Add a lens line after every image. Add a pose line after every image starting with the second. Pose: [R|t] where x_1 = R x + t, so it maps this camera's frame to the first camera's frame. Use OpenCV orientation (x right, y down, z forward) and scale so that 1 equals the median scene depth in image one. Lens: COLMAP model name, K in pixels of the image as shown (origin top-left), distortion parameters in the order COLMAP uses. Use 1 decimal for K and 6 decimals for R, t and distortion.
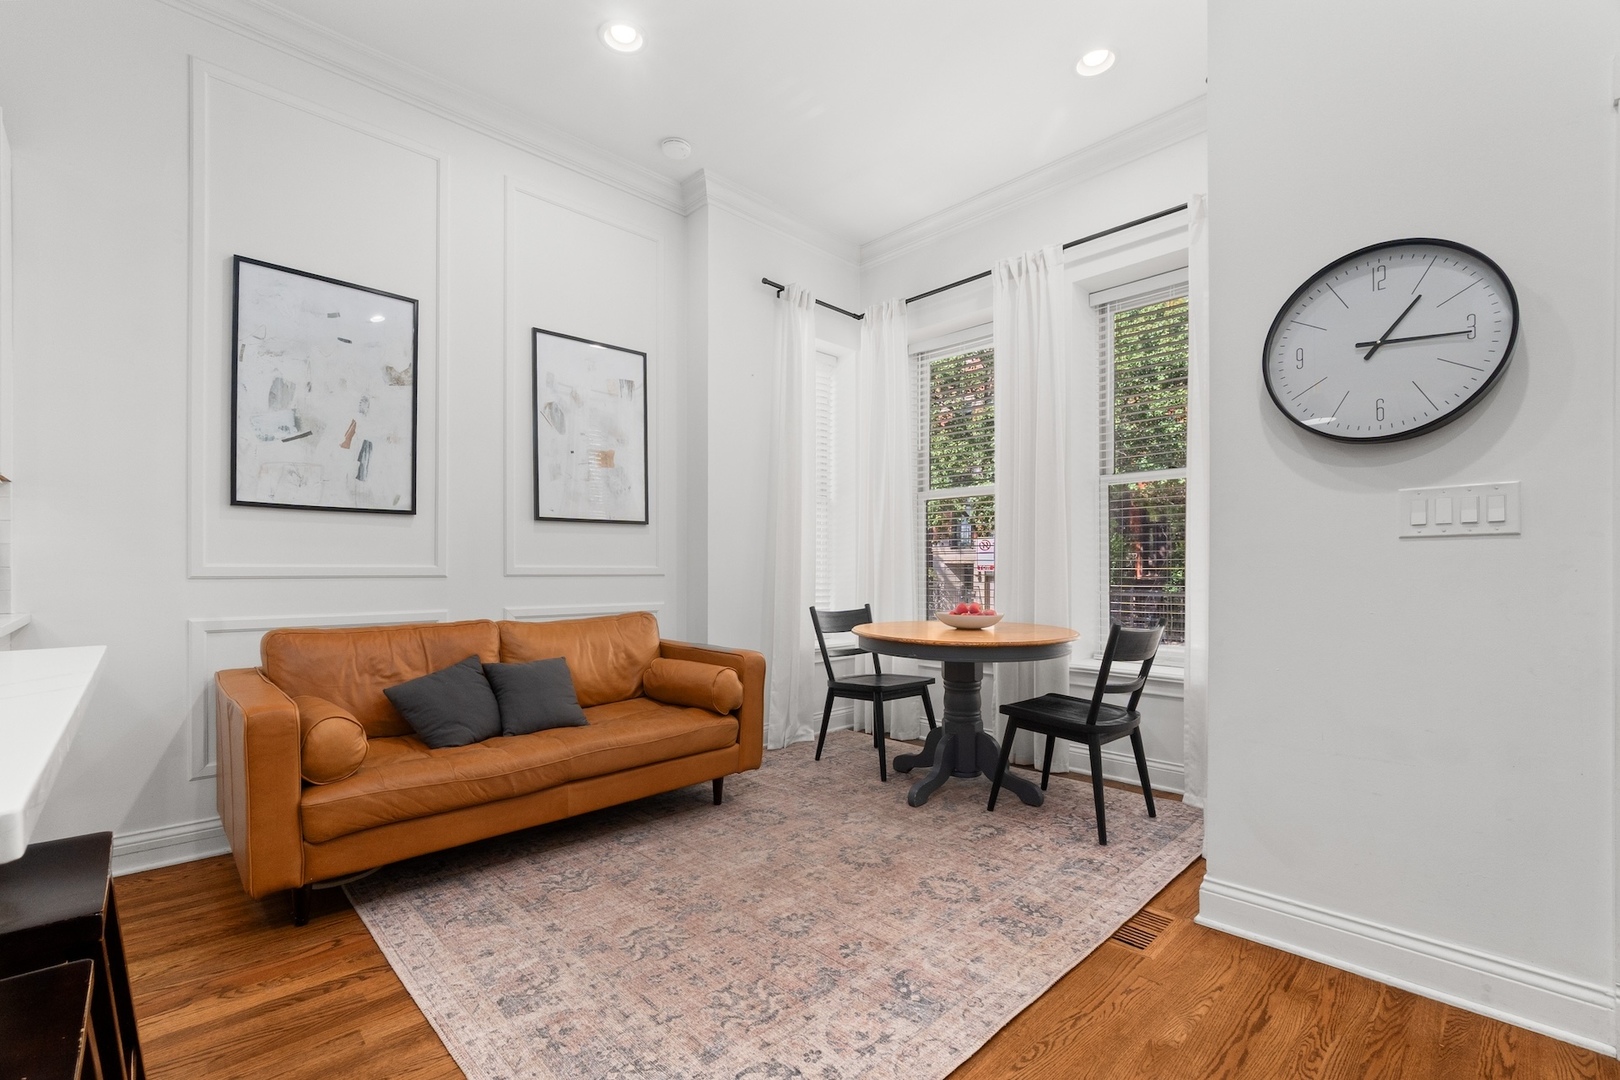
lens RADIAL K [[704.9, 0, 797.1], [0, 704.9, 564.1], [0, 0, 1]] dist [-0.007775, -0.000174]
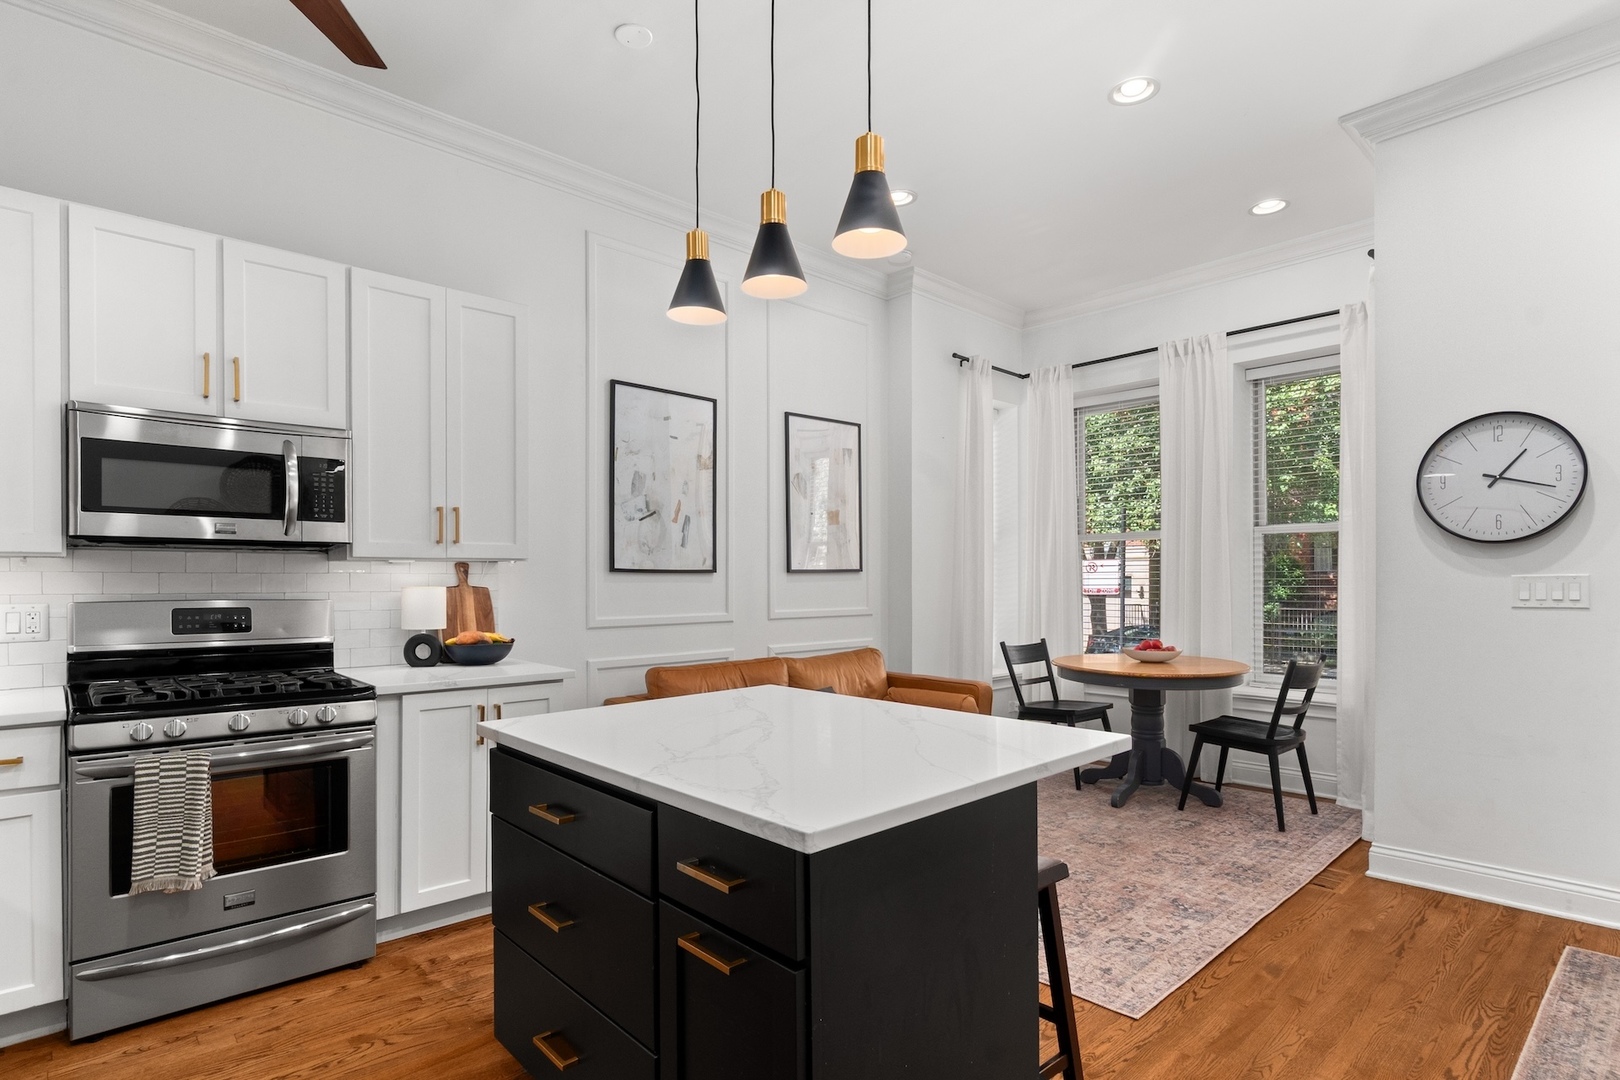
lens RADIAL K [[815.4, 0, 815.4], [0, 815.4, 578.0], [0, 0, 1]] dist [0.000215, -0.001308]
pose [[0.999943, -0.004111, -0.009862, -0.356656], [0.004159, 0.999980, 0.004822, -0.067969], [0.009842, -0.004863, 0.999940, -0.441889]]
